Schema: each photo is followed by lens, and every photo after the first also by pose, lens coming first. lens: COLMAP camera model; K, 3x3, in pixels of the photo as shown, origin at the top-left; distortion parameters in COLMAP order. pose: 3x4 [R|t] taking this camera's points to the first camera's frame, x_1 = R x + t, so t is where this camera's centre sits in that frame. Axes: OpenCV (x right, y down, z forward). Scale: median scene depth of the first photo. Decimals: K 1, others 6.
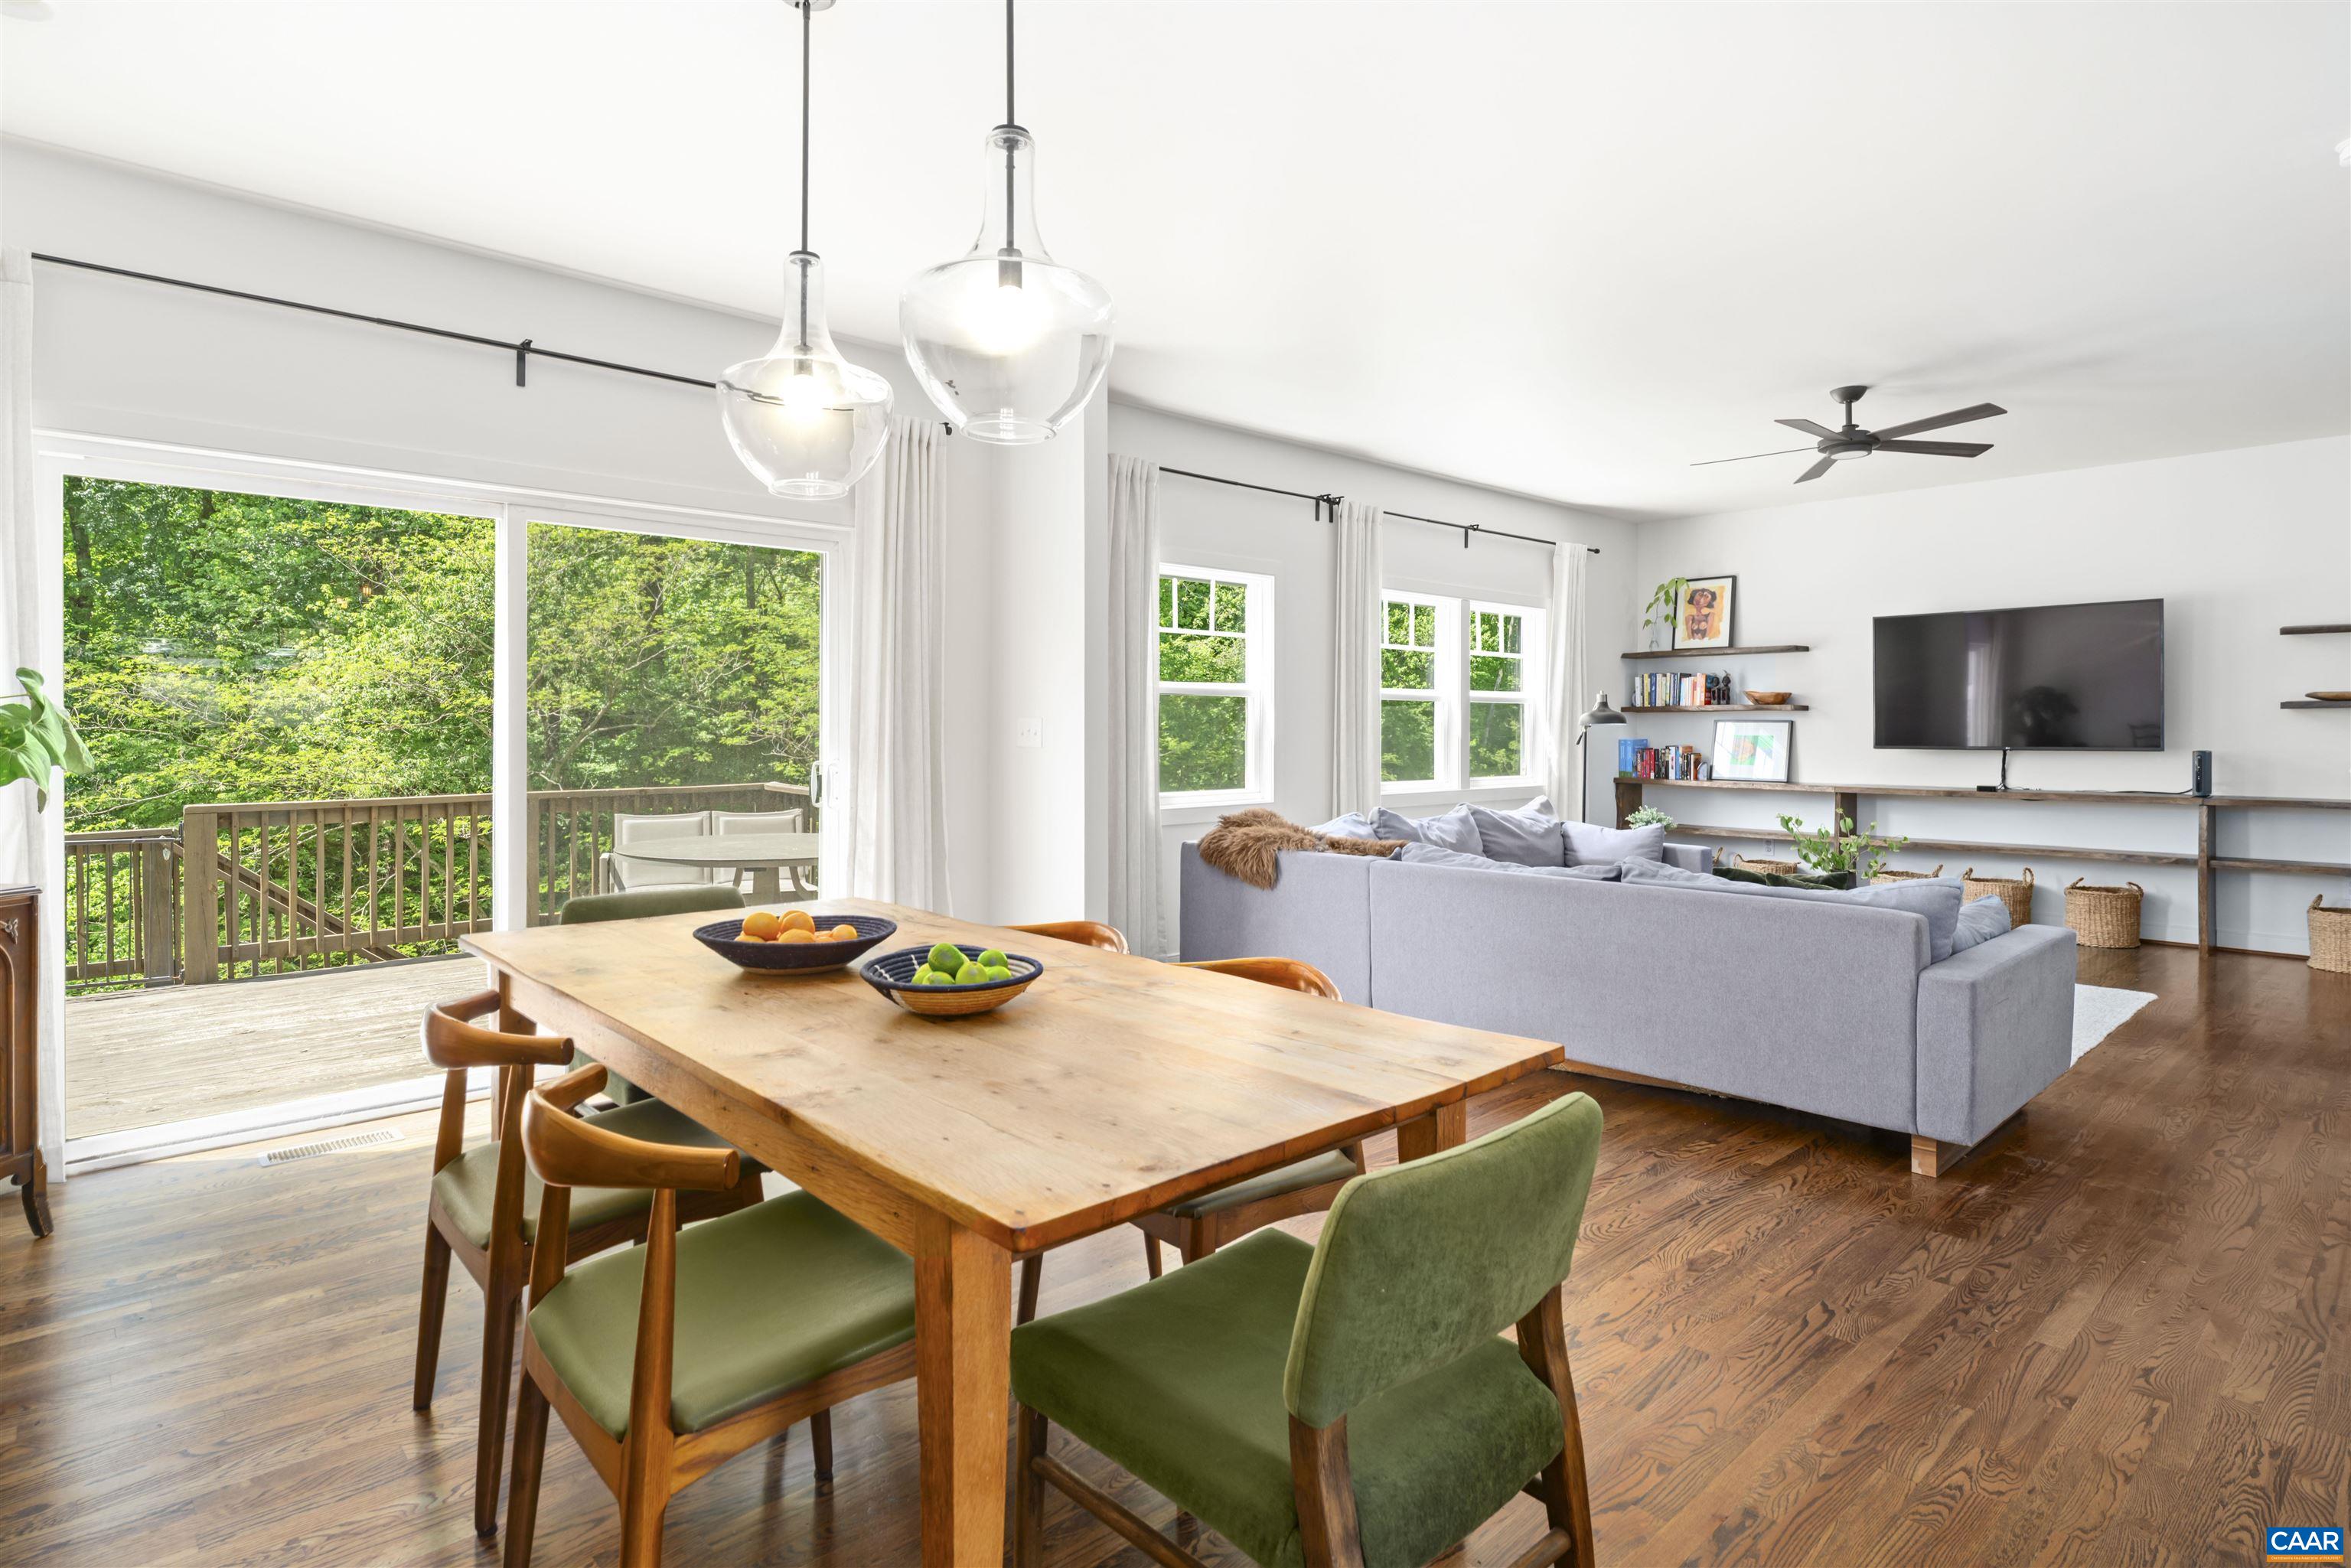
lens RADIAL K [[1219.3, 0, 1169.7], [0, 1219.3, 750.7], [0, 0, 1]] dist [-0.001718, 0.000623]
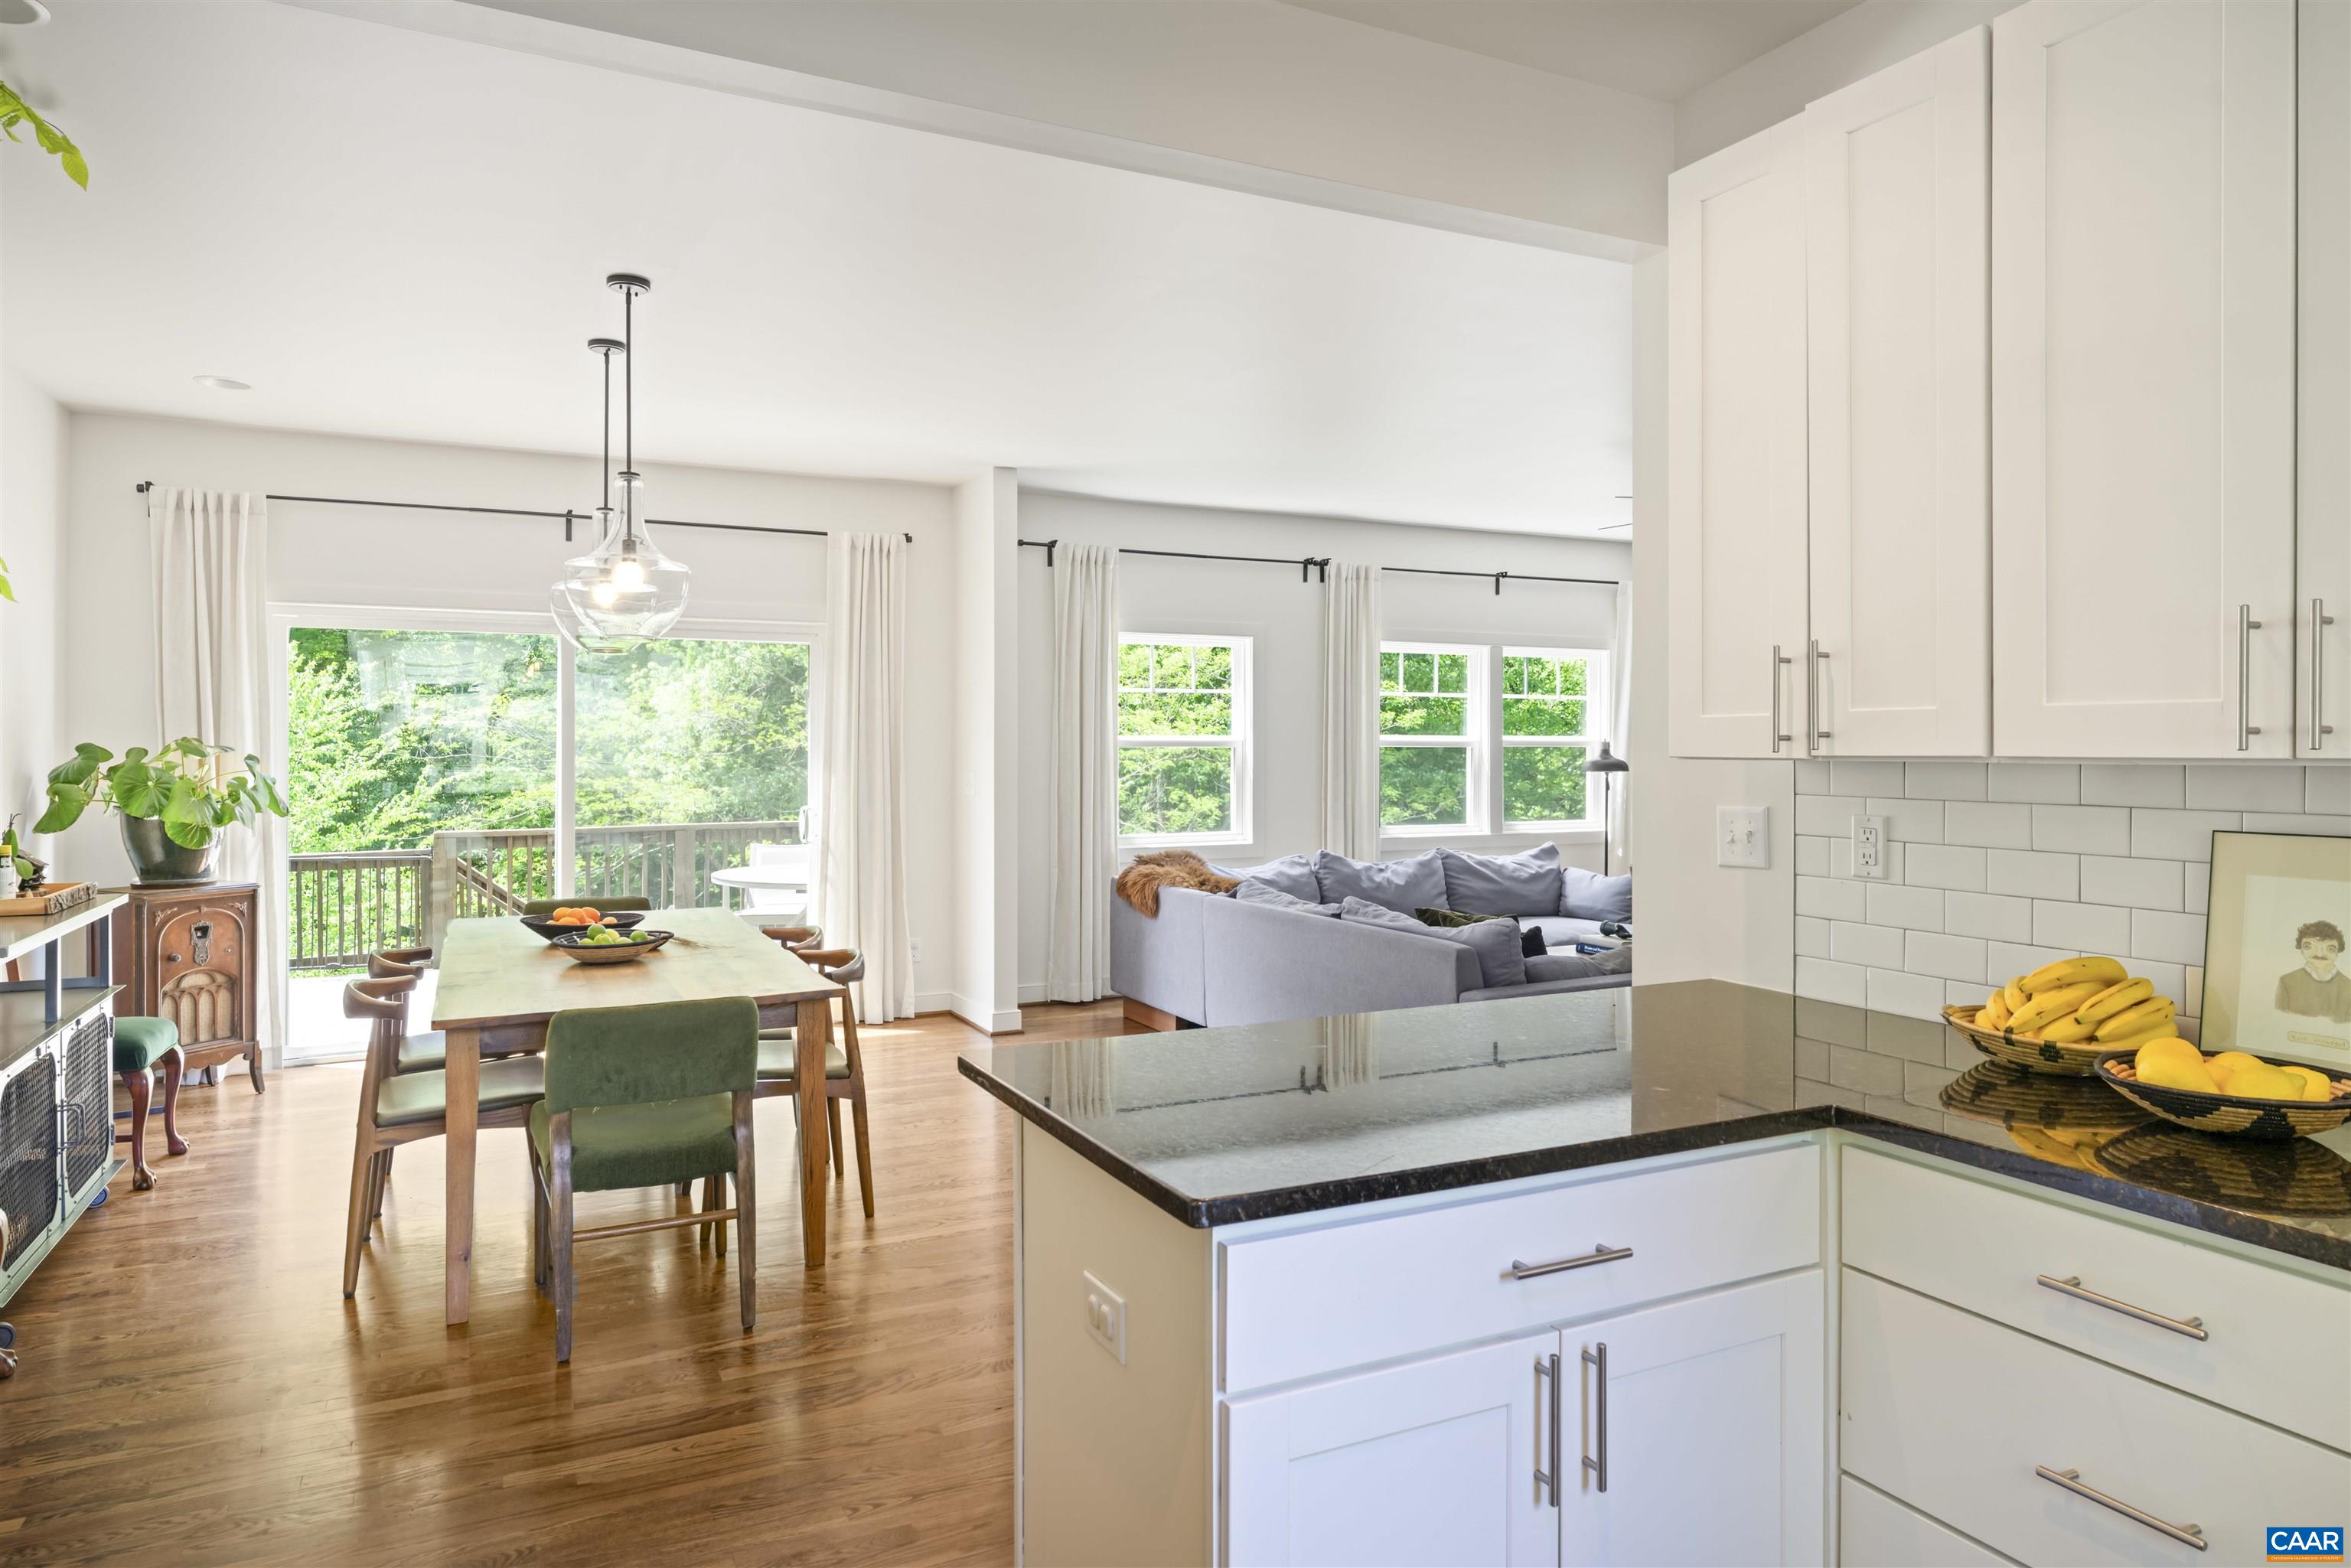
lens RADIAL K [[1420.6, 0, 1187.5], [0, 1420.6, 765.7], [0, 0, 1]] dist [0.000481, -0.000148]
pose [[0.960243, 0.001811, -0.279161, 0.369093], [-0.003521, 0.999978, -0.005626, -0.019329], [0.279144, 0.006385, 0.960228, -0.227404]]
